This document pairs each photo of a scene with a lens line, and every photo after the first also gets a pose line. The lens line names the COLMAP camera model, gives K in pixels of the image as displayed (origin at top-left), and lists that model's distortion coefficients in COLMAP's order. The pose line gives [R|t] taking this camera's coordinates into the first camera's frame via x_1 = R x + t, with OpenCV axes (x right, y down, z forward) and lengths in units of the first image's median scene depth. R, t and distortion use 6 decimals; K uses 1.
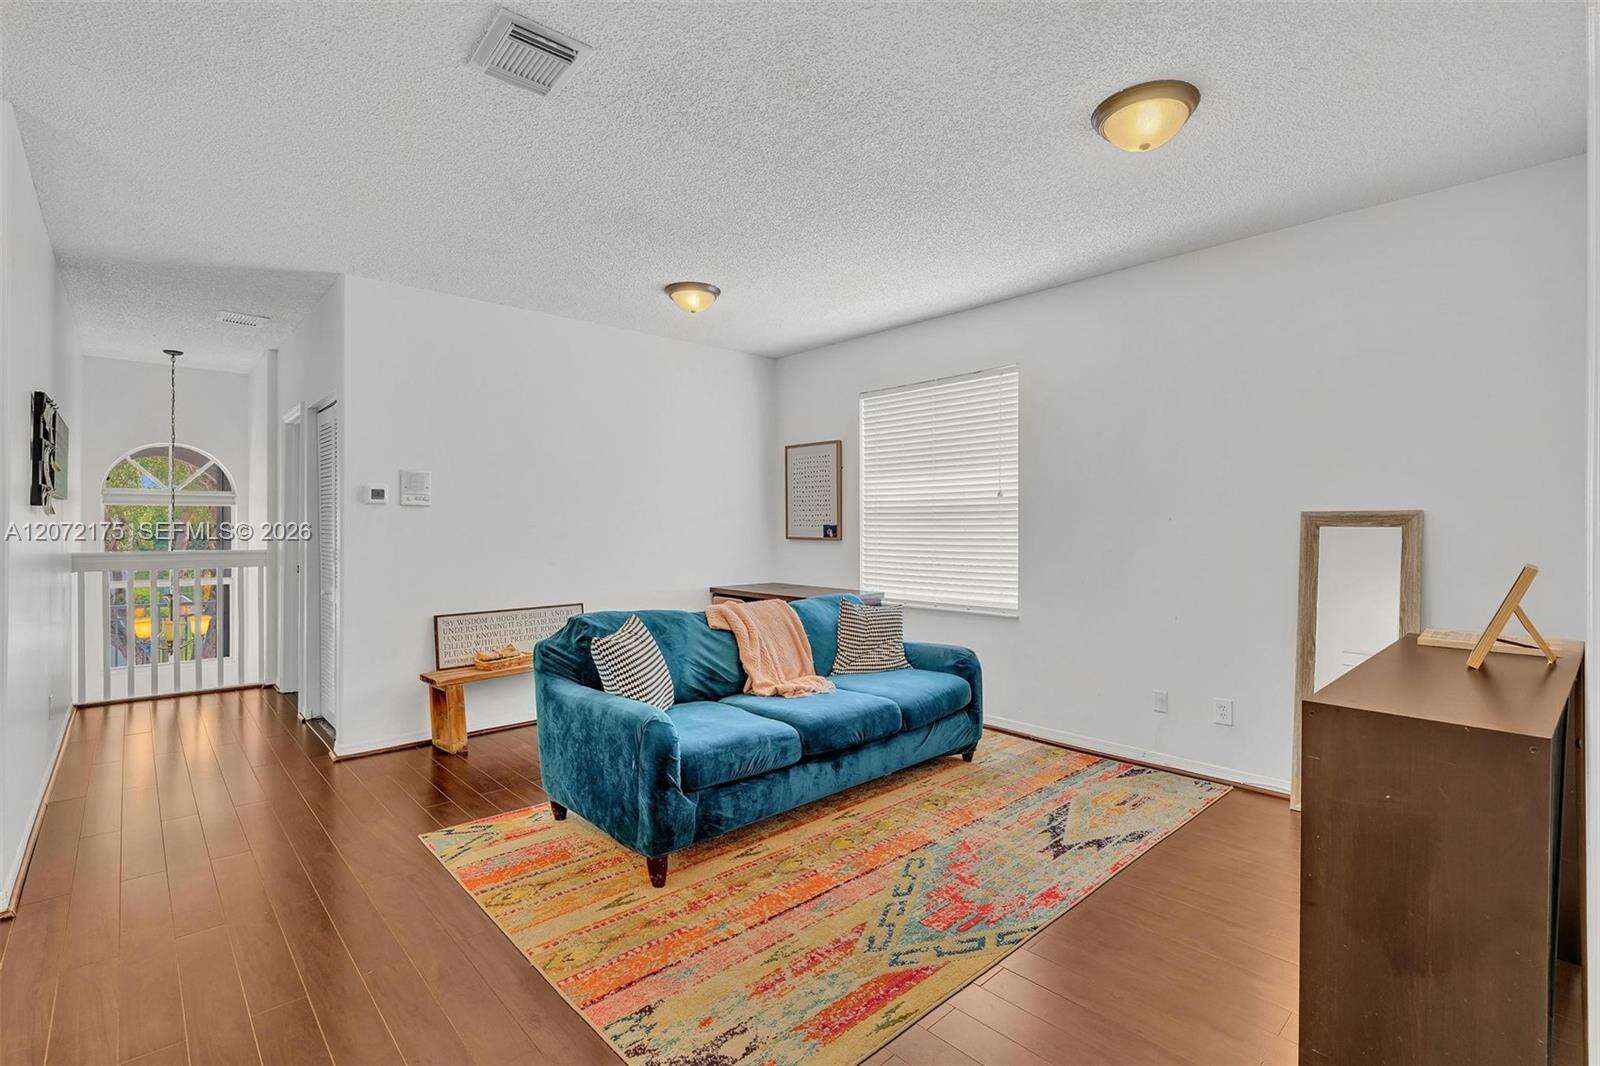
lens RADIAL K [[723.9, 0, 797.6], [0, 723.9, 534.9], [0, 0, 1]] dist [-0.003686, 0.001123]
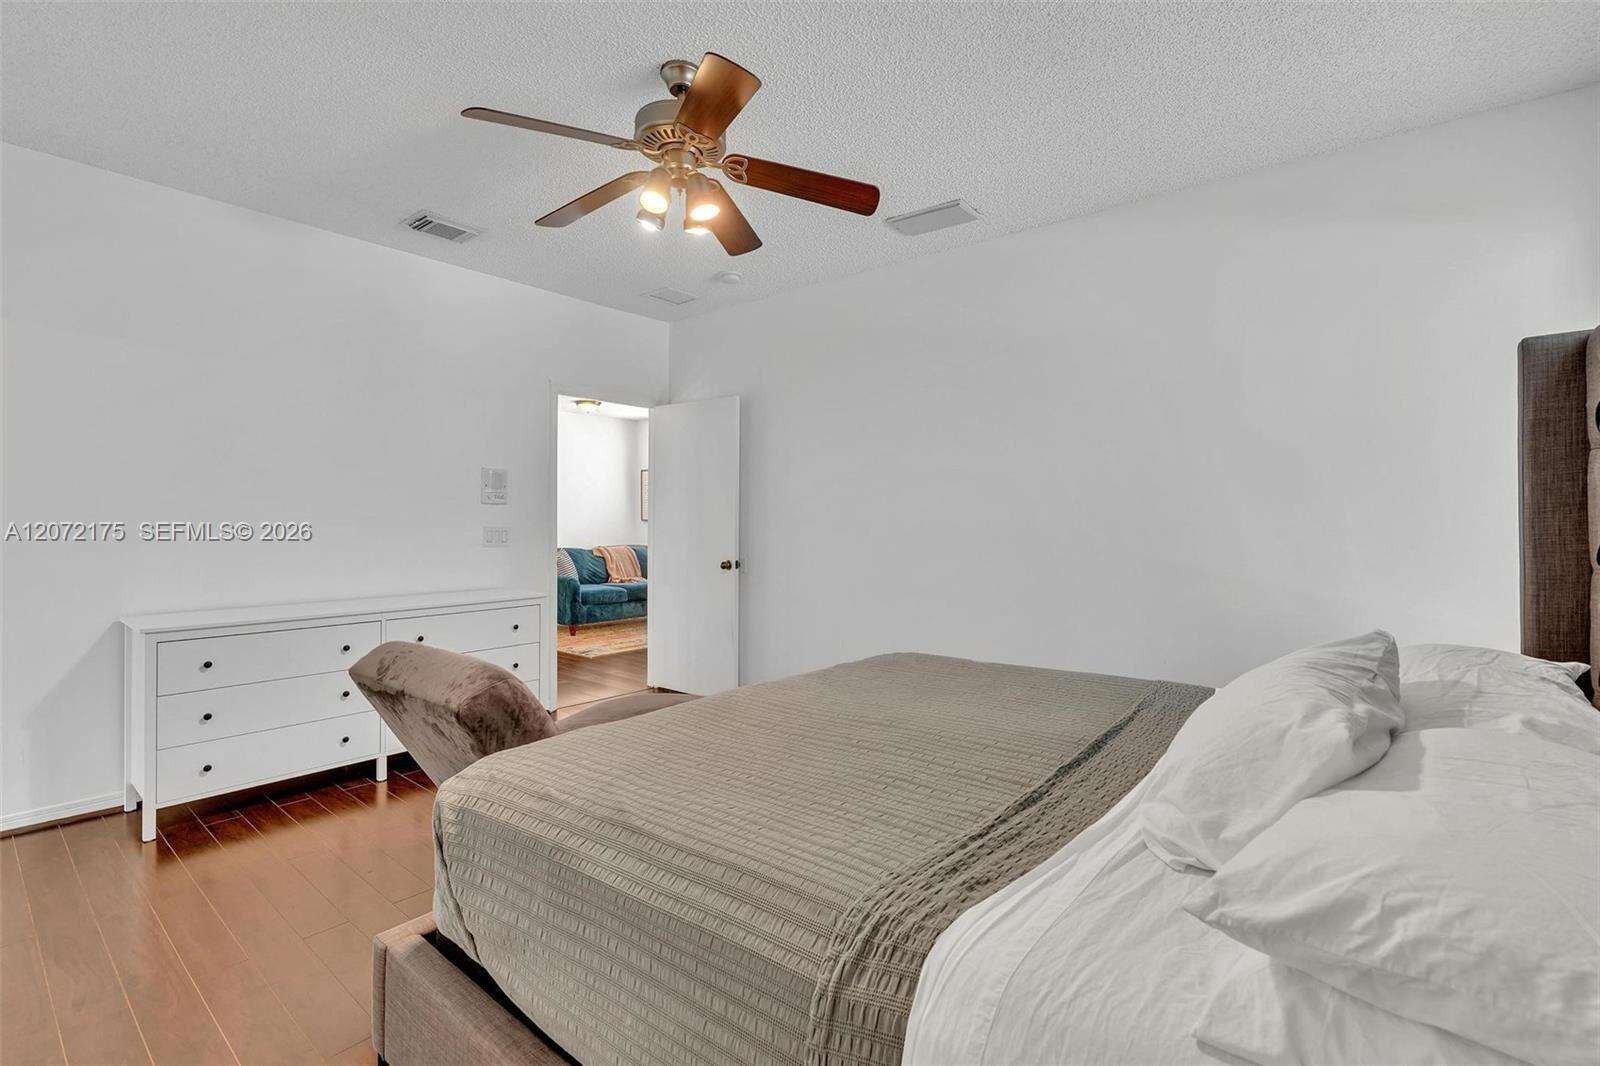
lens RADIAL K [[723.9, 0, 805.1], [0, 723.9, 526.7], [0, 0, 1]] dist [-0.003686, 0.001123]
pose [[0.990843, 0.004806, 0.134933, 0.289403], [-0.004465, 0.999986, -0.002835, 0.041351], [-0.134945, 0.002207, 0.990851, -1.724700]]
